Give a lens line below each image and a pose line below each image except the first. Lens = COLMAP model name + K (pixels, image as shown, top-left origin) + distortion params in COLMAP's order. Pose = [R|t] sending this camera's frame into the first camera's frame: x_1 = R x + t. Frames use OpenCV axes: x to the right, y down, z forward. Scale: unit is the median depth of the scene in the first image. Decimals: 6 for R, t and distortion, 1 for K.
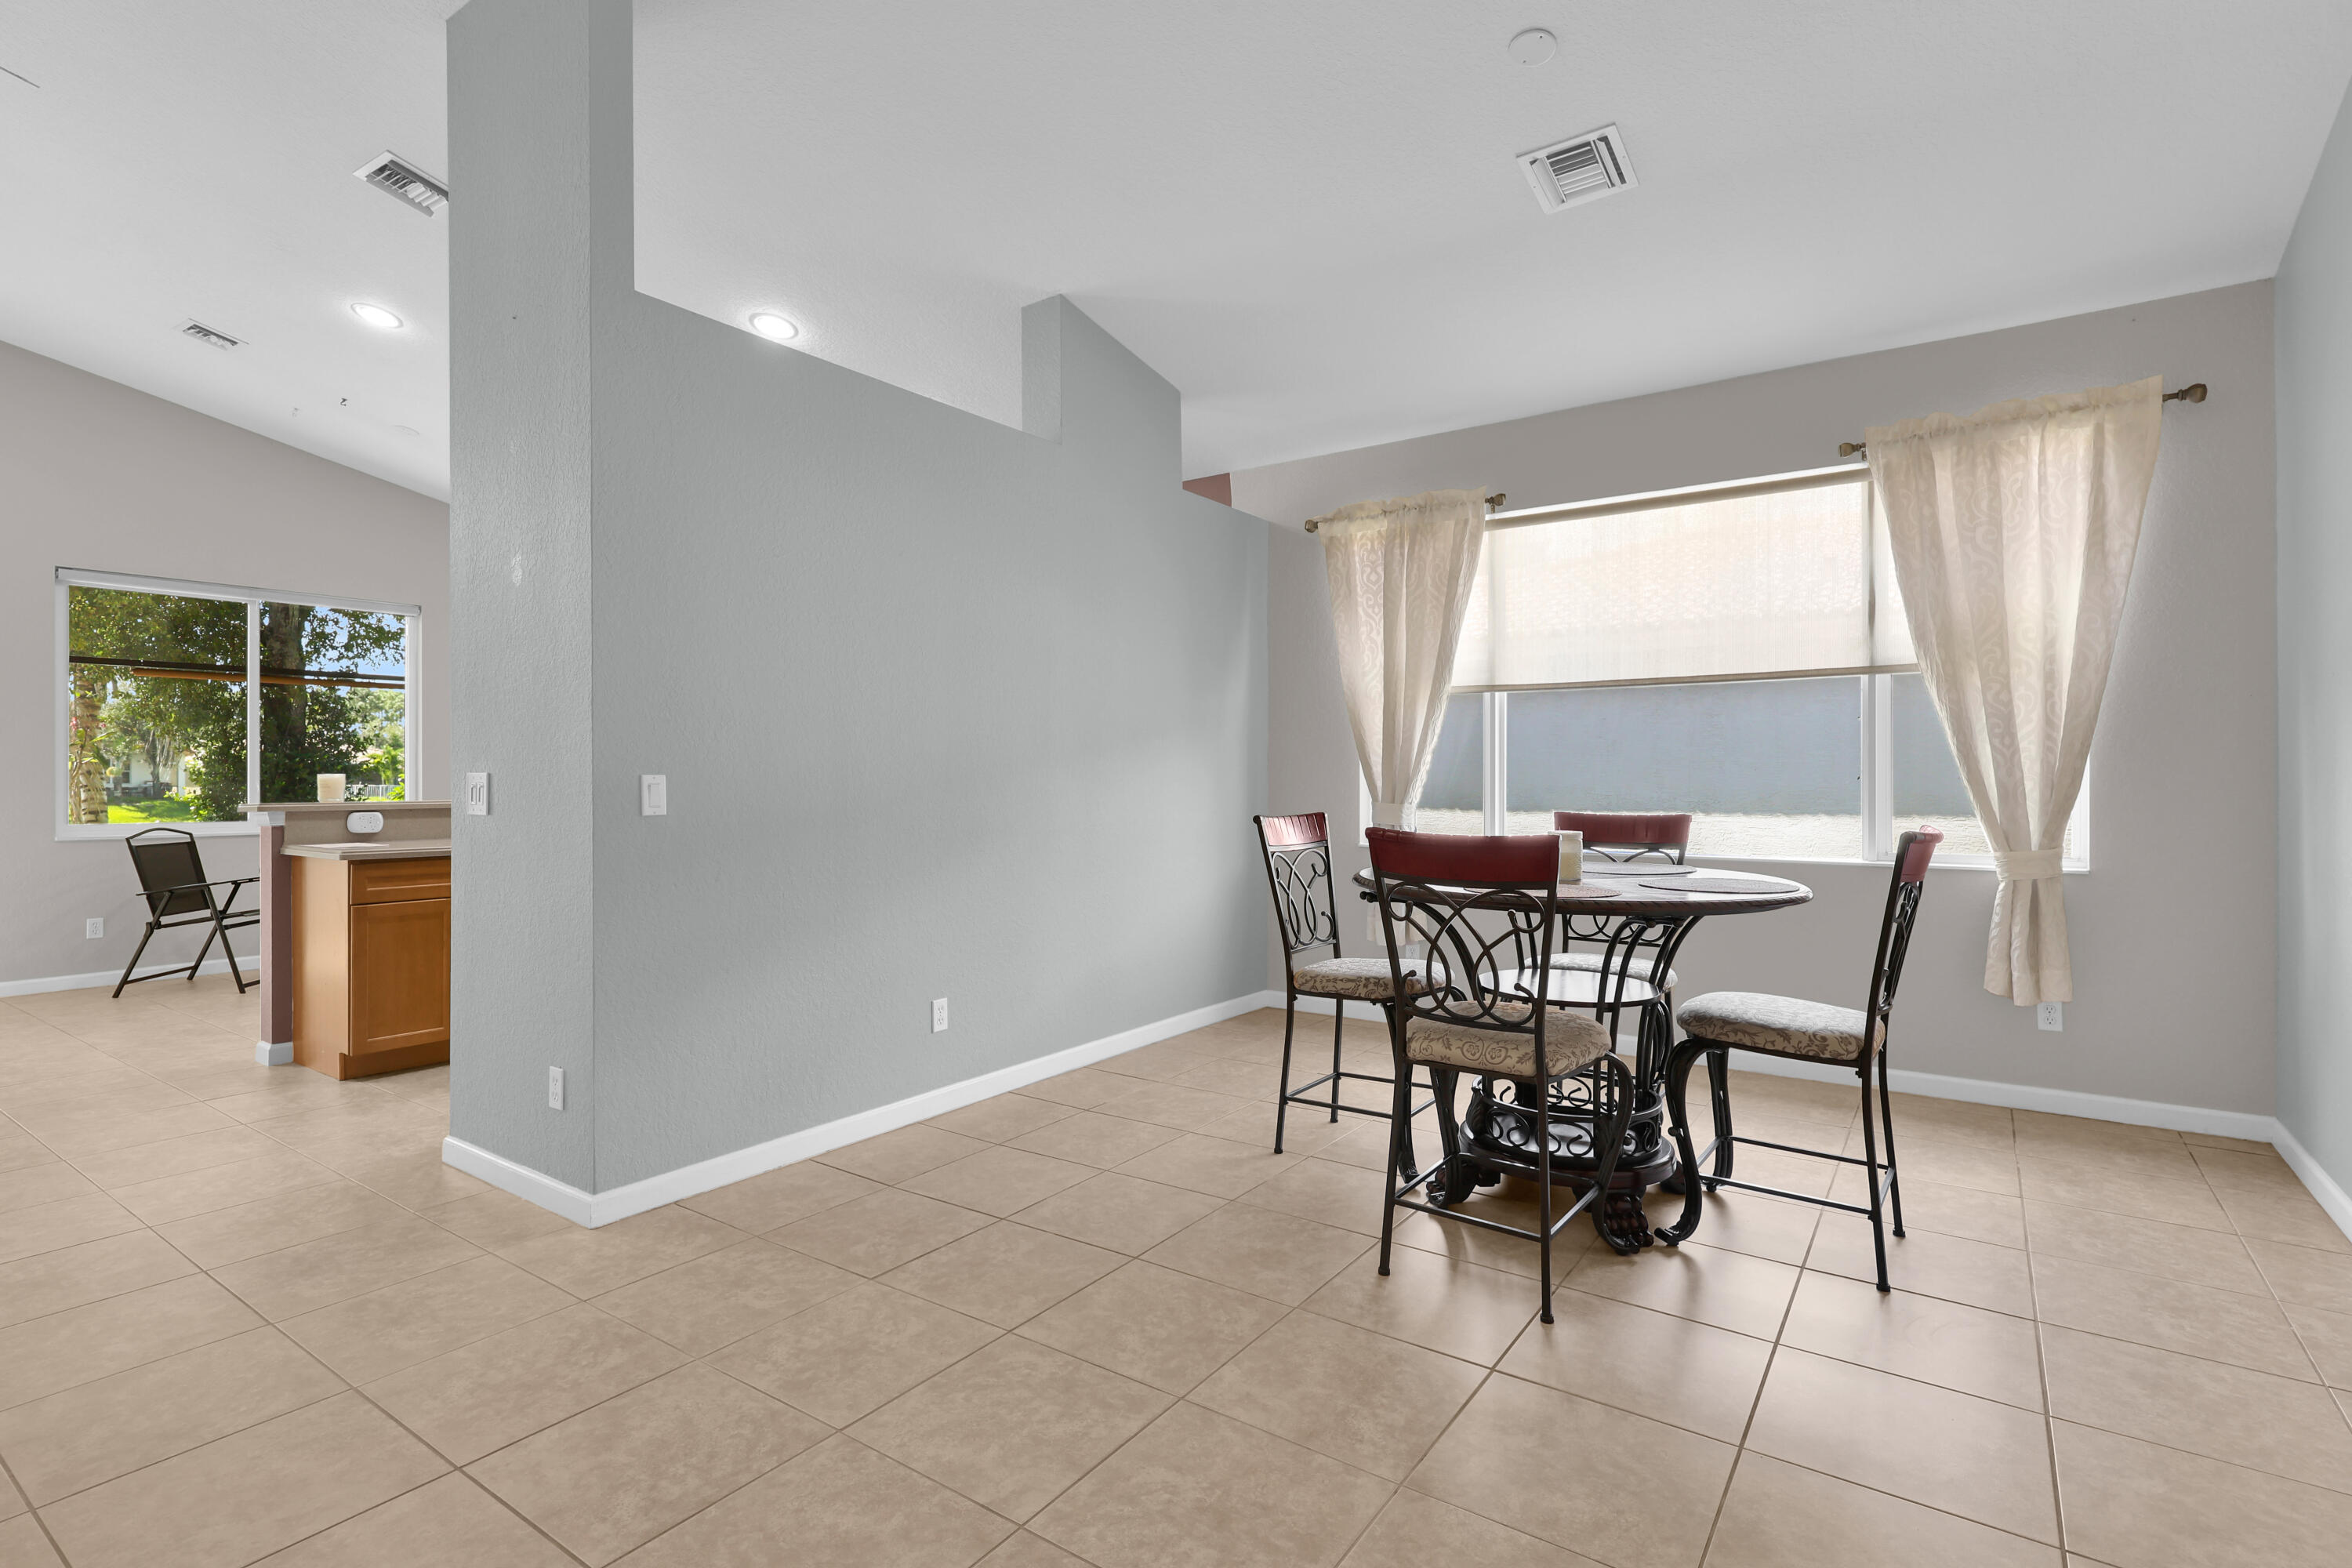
lens RADIAL K [[1124.5, 0, 1182.5], [0, 1124.5, 780.9], [0, 0, 1]] dist [-0.011820, -0.000692]
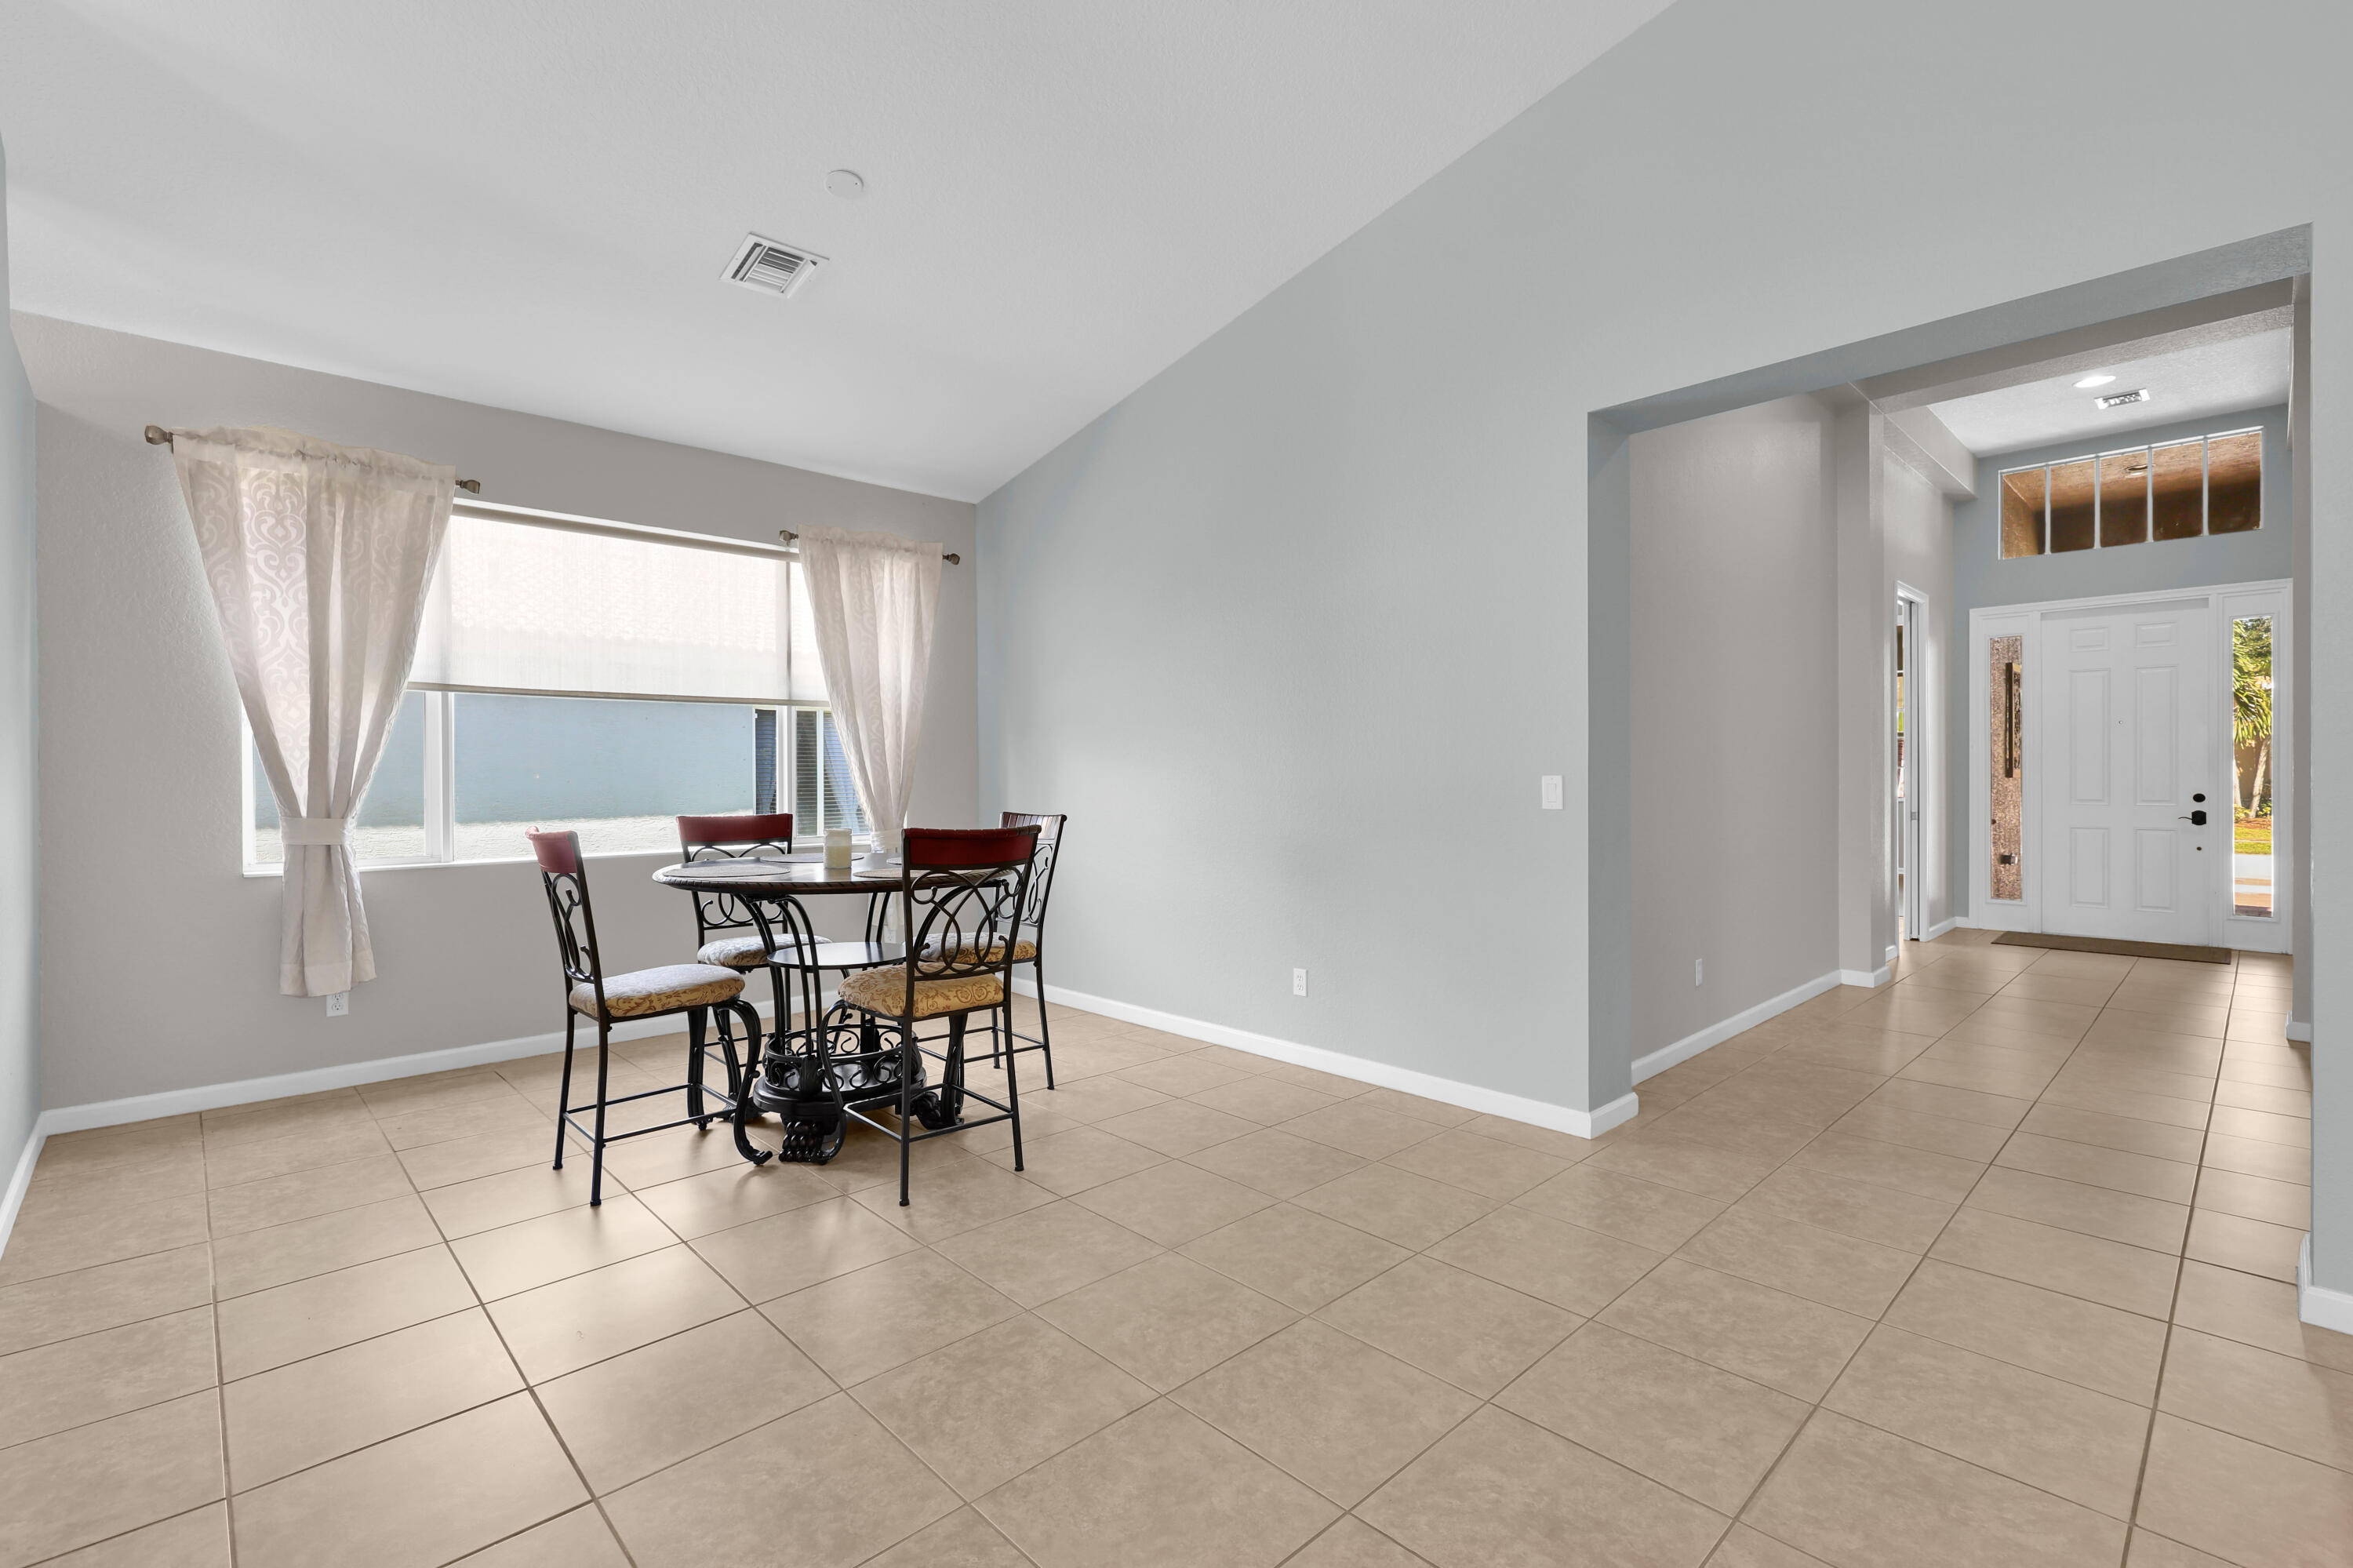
lens RADIAL K [[1020.6, 0, 1191.4], [0, 1020.6, 781.4], [0, 0, 1]] dist [-0.024783, -0.000314]
pose [[0.180911, -0.004148, 0.983491, -0.533103], [0.006554, 0.999974, 0.003012, -0.005800], [-0.983478, 0.005901, 0.180934, 0.329653]]
